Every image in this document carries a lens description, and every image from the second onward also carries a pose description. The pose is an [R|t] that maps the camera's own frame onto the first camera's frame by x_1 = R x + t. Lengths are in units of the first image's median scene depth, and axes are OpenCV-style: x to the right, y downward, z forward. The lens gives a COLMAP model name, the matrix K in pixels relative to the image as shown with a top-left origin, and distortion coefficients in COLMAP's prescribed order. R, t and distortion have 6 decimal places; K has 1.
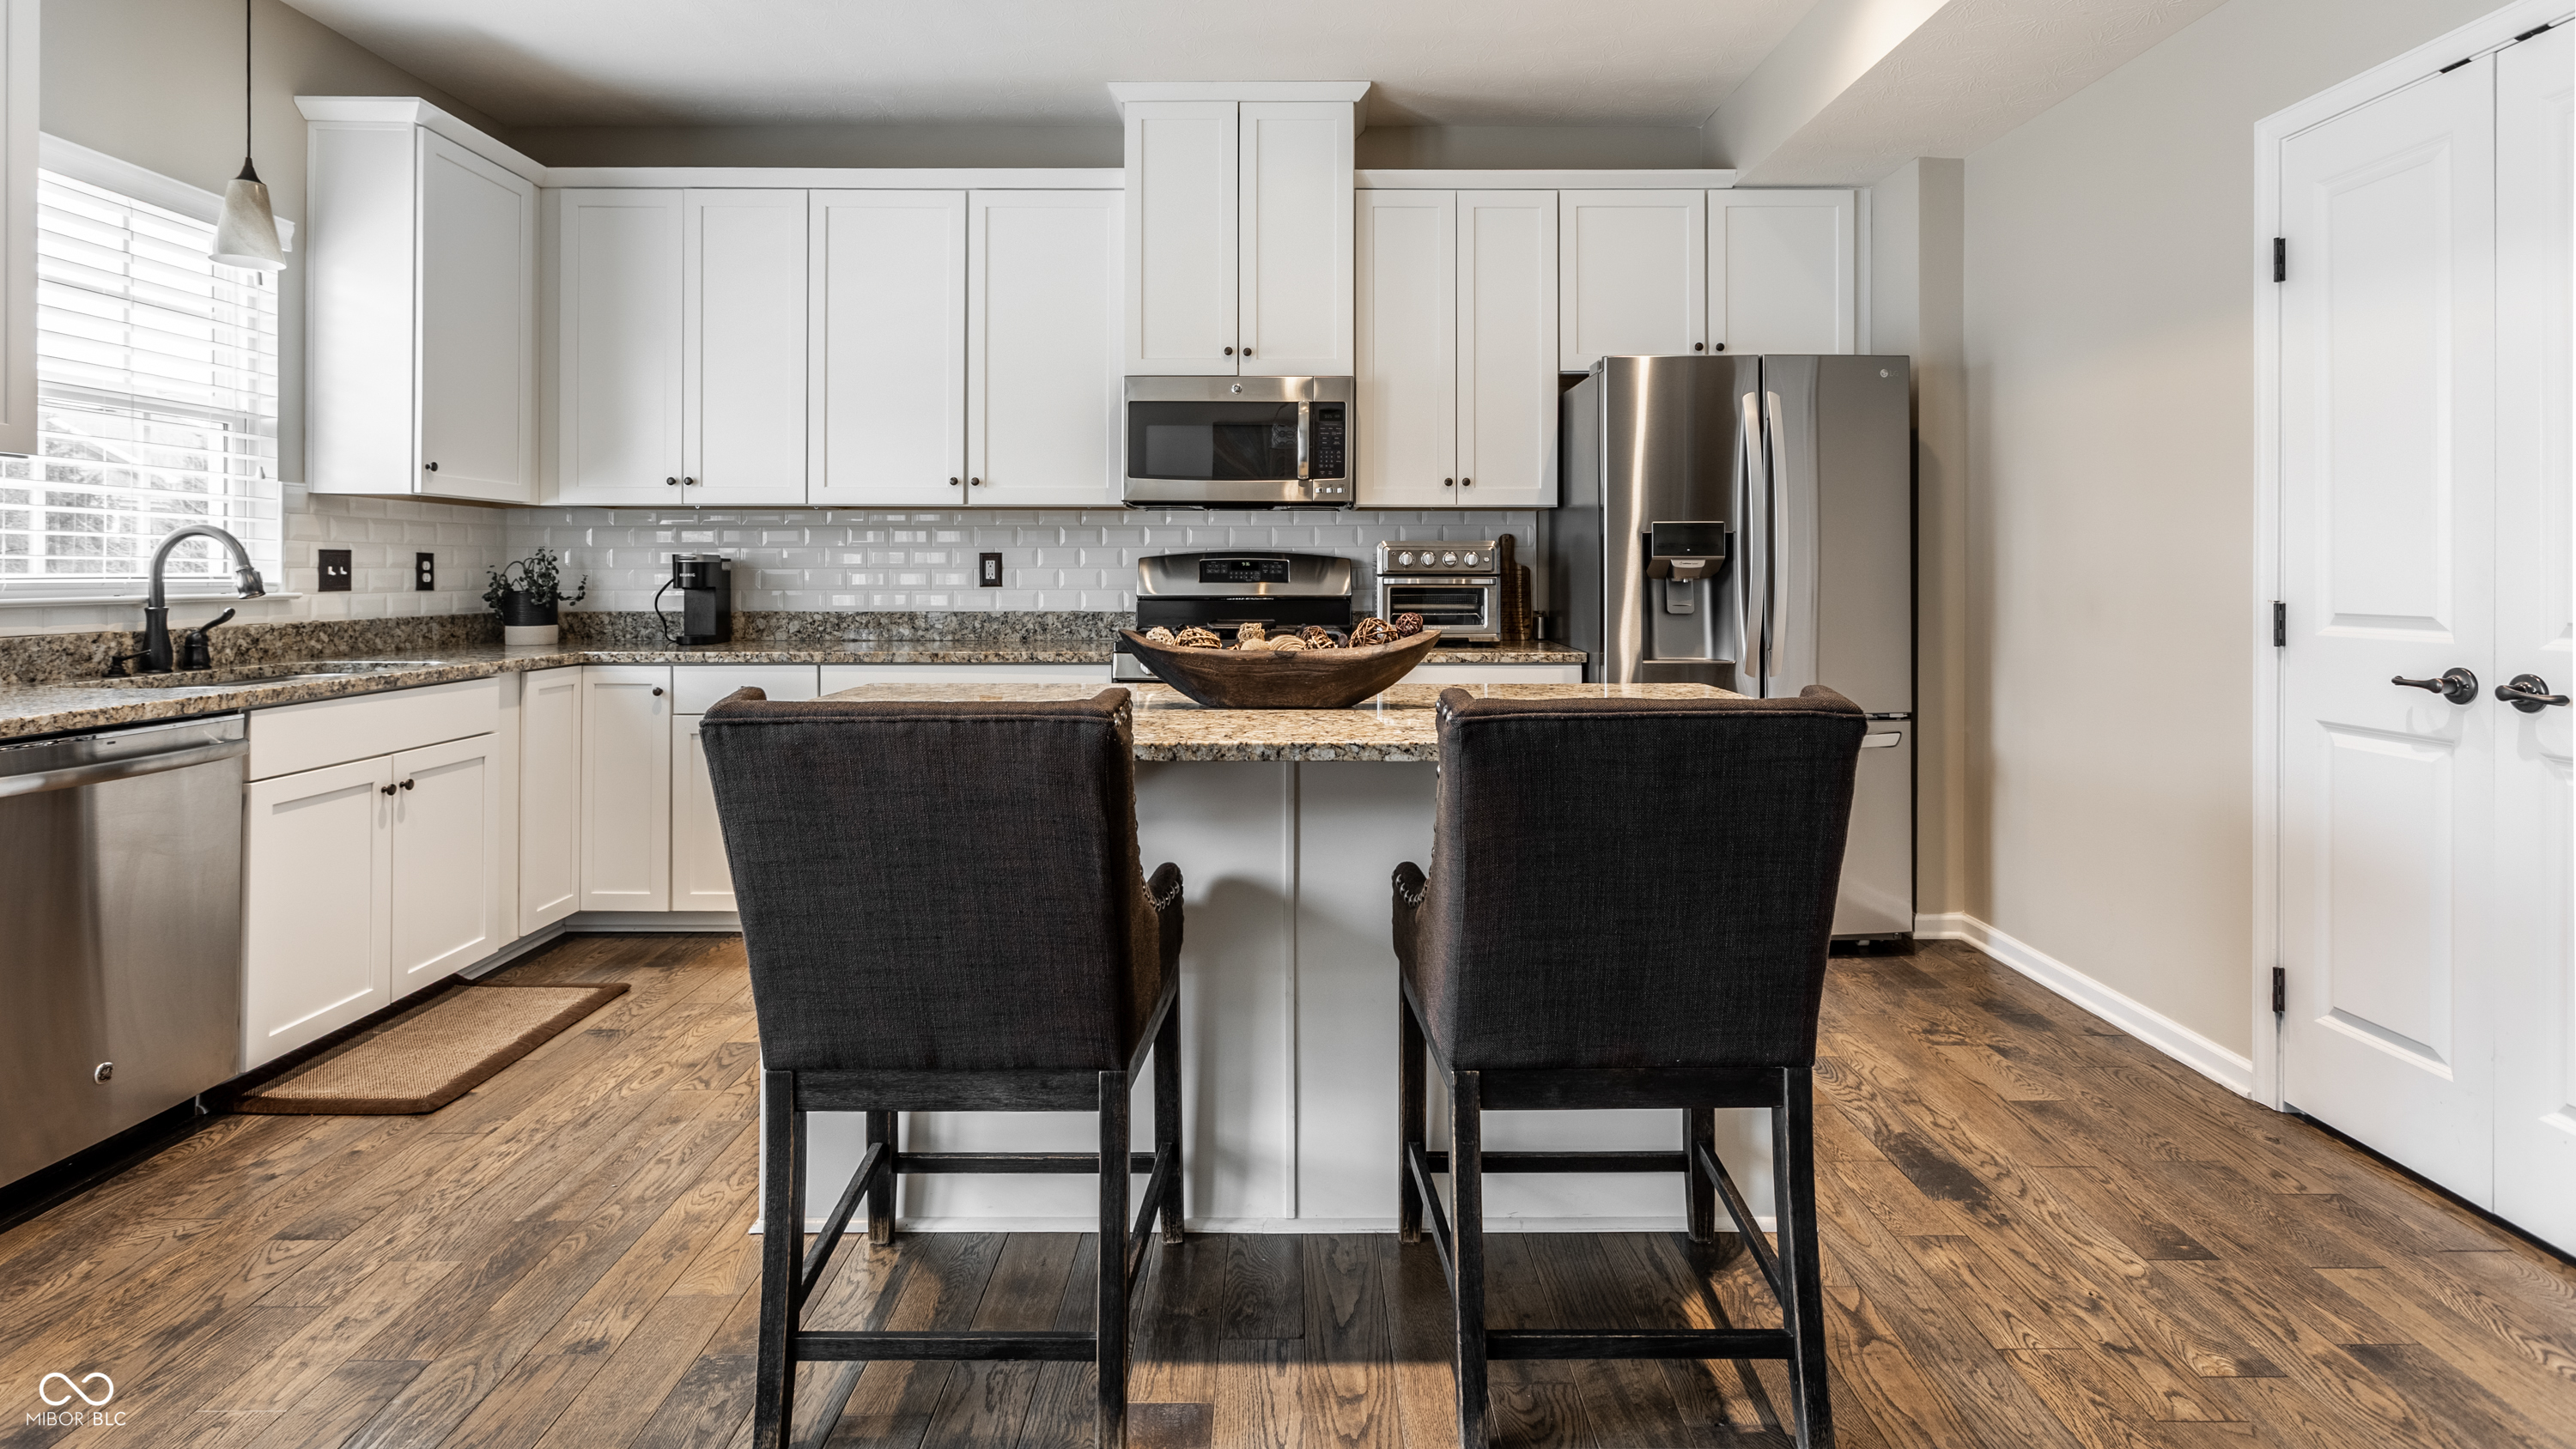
lens RADIAL K [[1262.3, 0, 1298.7], [0, 1262.3, 567.9], [0, 0, 1]] dist [-0.005894, 0.004908]
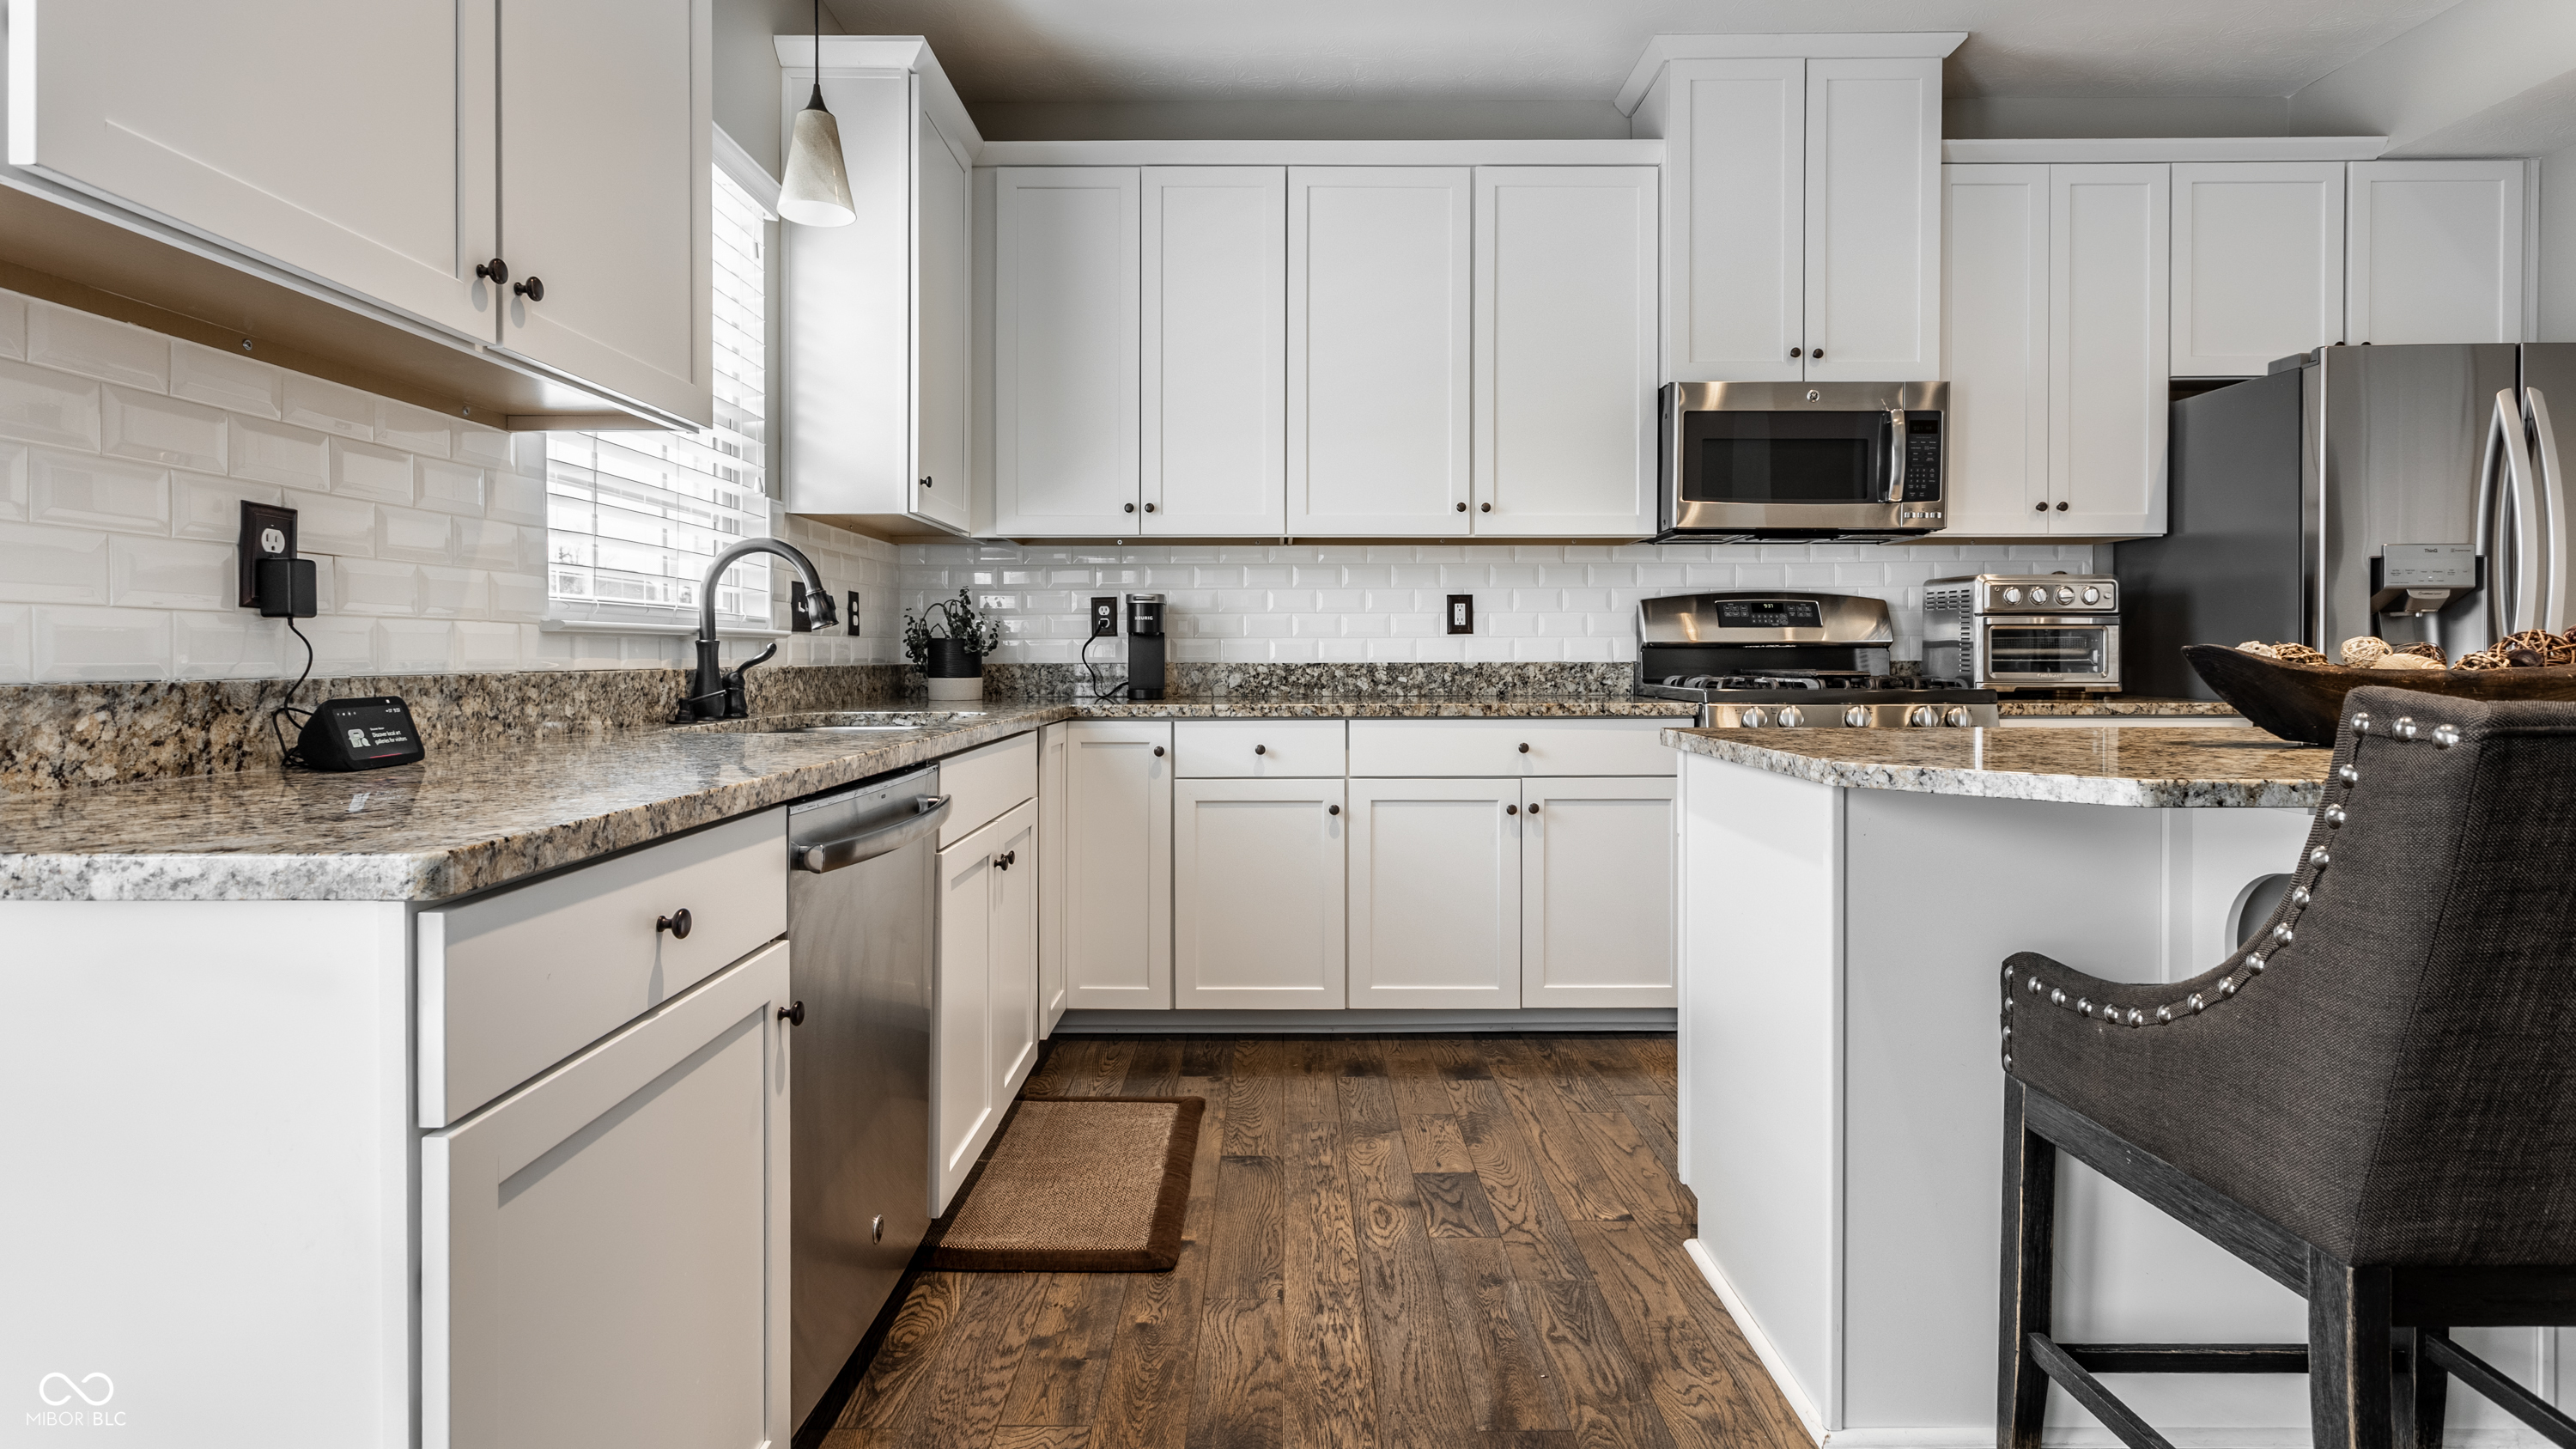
lens RADIAL K [[1281.7, 0, 1283.0], [0, 1281.7, 666.0], [0, 0, 1]] dist [-0.000904, 0.001020]
pose [[0.999995, -0.002019, -0.002379, -0.406357], [0.002046, 0.999934, 0.011307, 0.029954], [0.002356, -0.011312, 0.999933, 0.132837]]
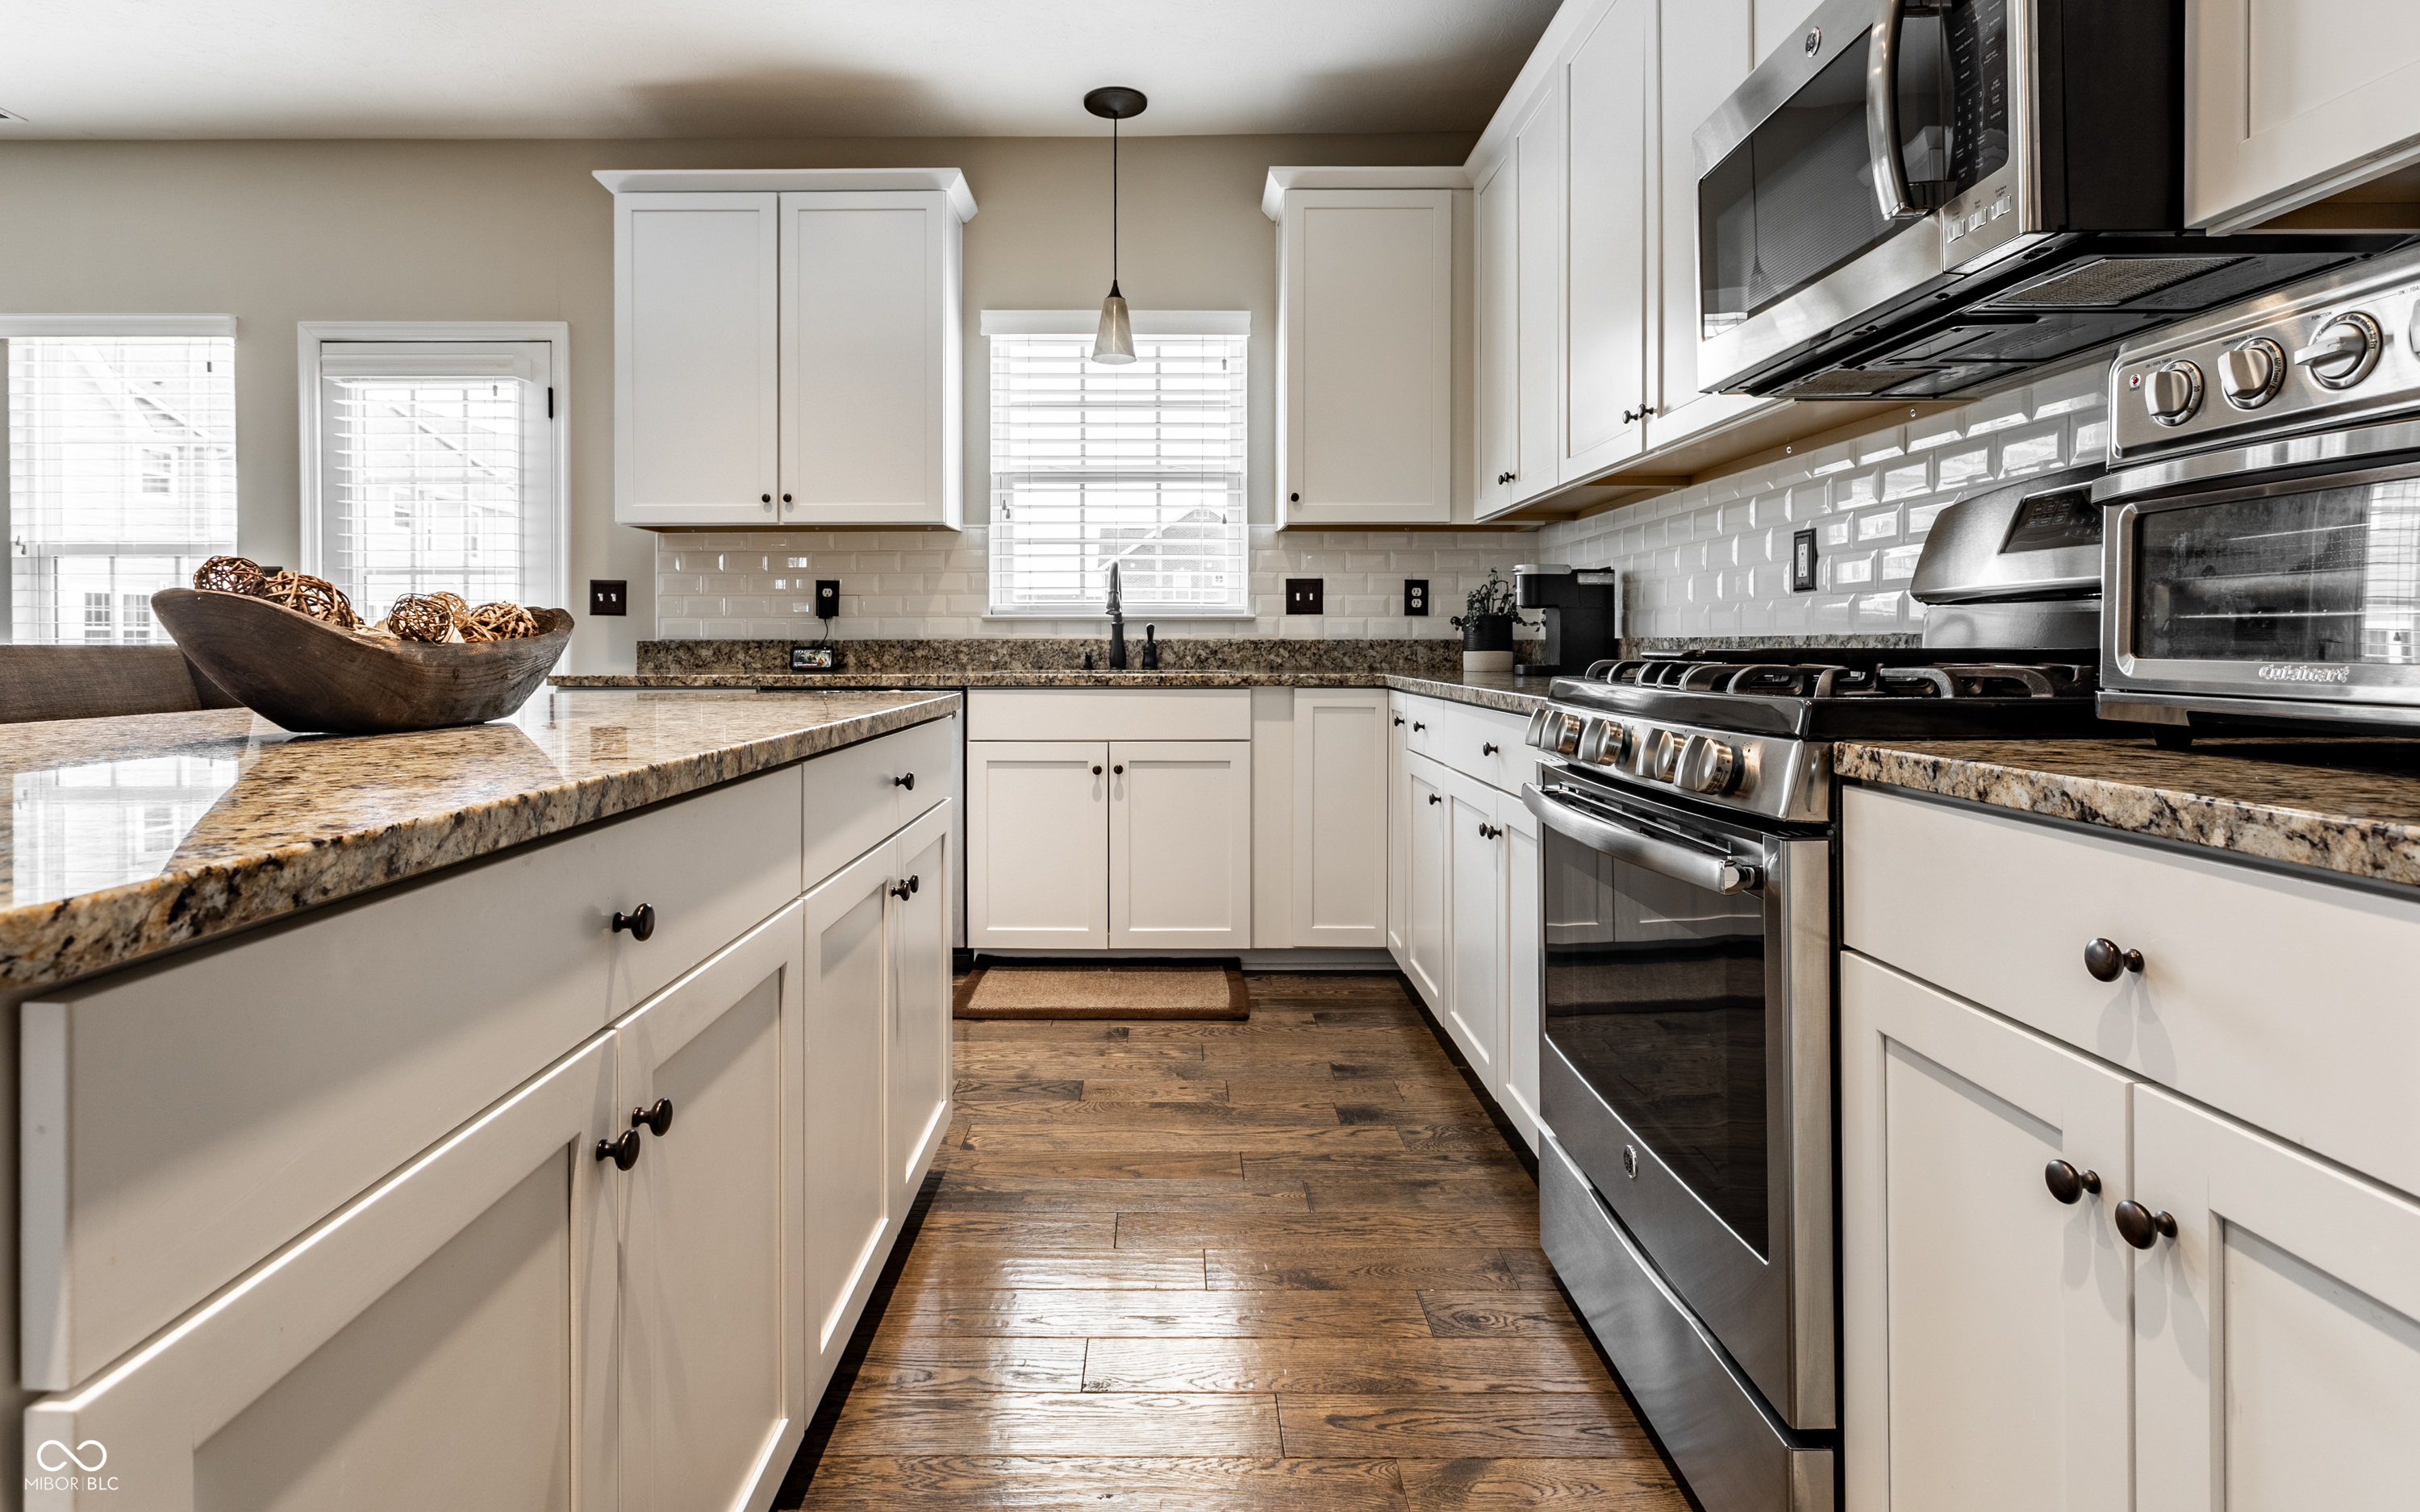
lens RADIAL K [[1207.3, 0, 1144.2], [0, 1207.3, 634.5], [0, 0, 1]] dist [-0.000163, 0.000685]
pose [[-0.017094, -0.007339, -0.999827, 0.327453], [0.003263, 0.999967, -0.007396, 0.041276], [0.999849, -0.003389, -0.017069, 0.801835]]
